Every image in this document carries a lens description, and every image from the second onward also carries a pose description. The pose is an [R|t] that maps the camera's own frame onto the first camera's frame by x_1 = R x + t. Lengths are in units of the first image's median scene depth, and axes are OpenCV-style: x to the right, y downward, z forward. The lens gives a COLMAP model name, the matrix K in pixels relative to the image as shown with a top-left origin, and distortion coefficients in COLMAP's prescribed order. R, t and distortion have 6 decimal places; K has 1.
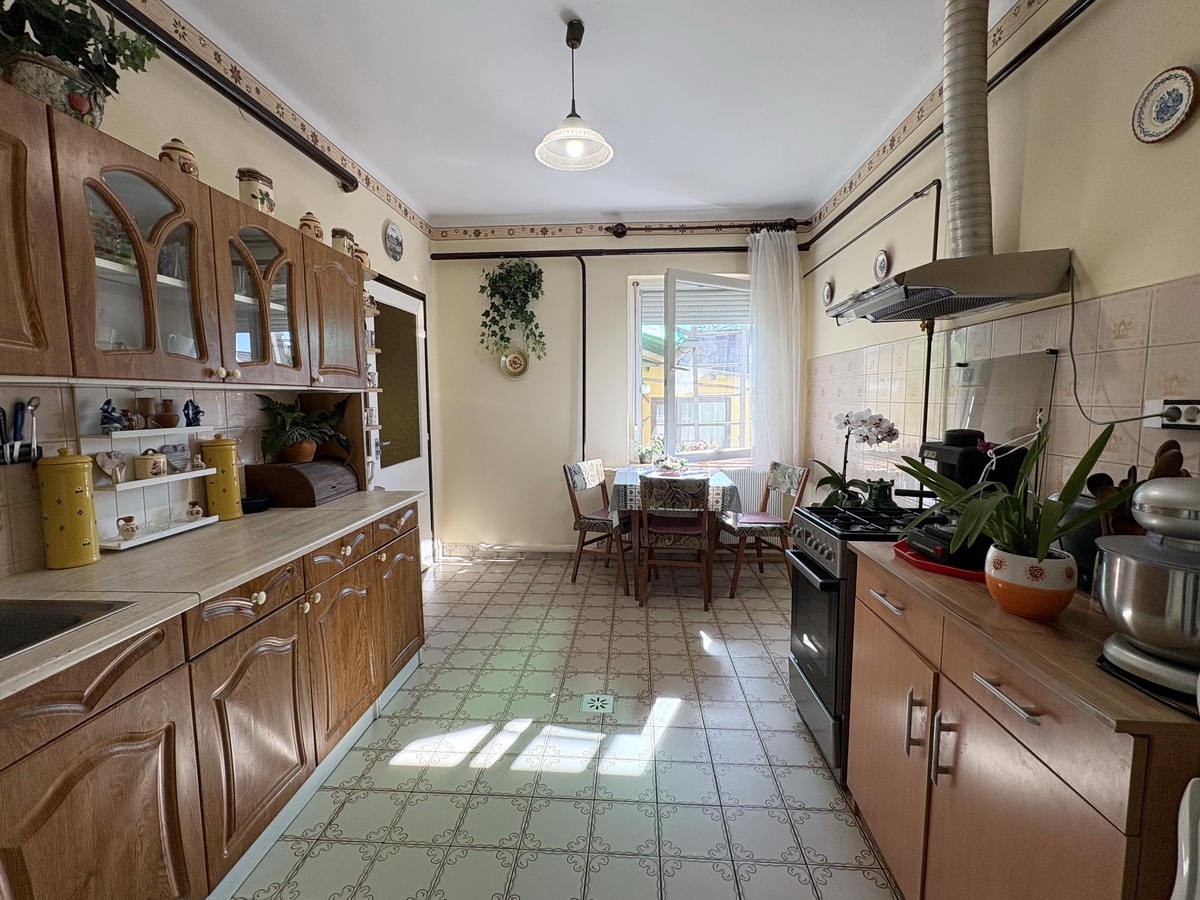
lens RADIAL K [[535.6, 0, 600.7], [0, 535.6, 449.5], [0, 0, 1]] dist [-0.001110, 0.000389]
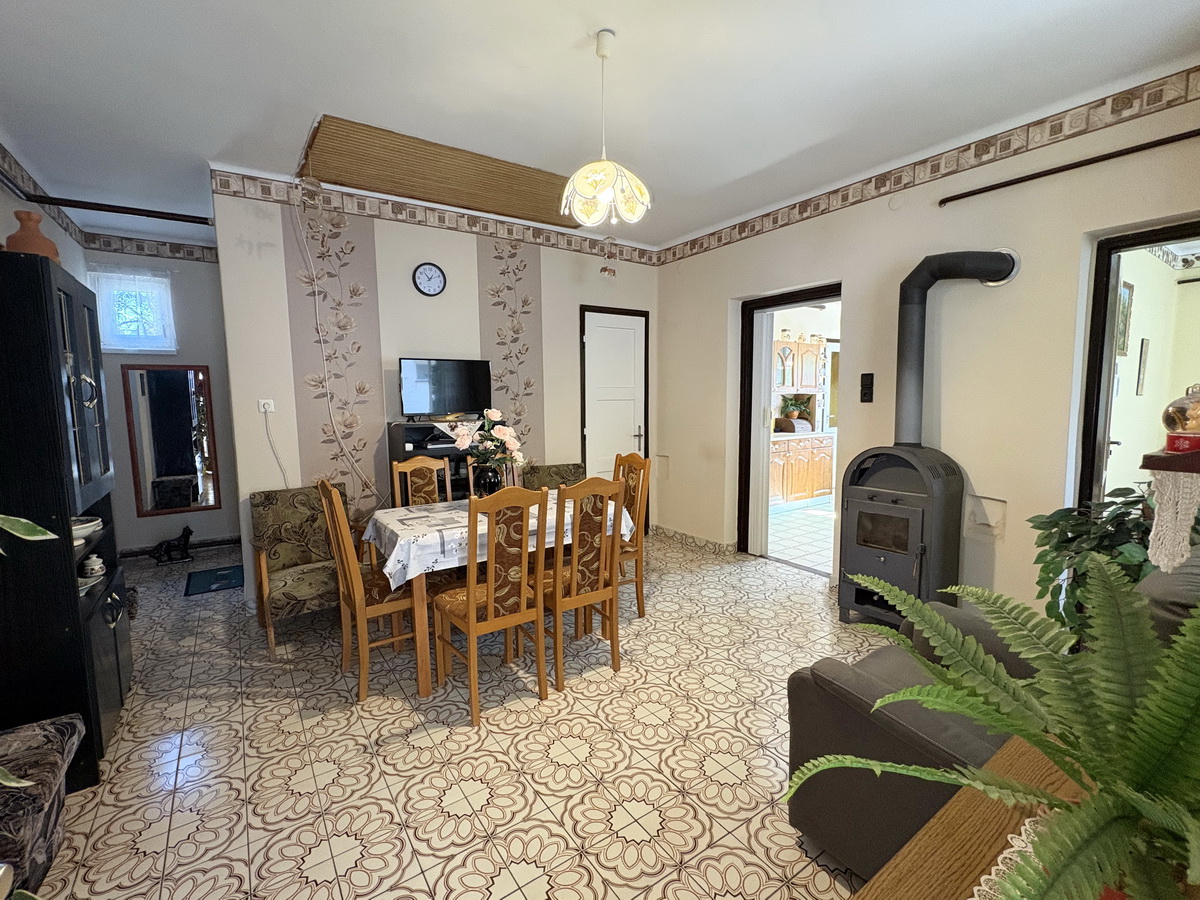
lens RADIAL K [[535.6, 0, 606.9], [0, 535.6, 452.2], [0, 0, 1]] dist [-0.001110, 0.000389]
pose [[0.617913, 0.083822, -0.781766, 1.107811], [-0.070995, 0.996187, 0.050698, 0.131326], [0.783035, 0.024175, 0.621508, -1.595319]]
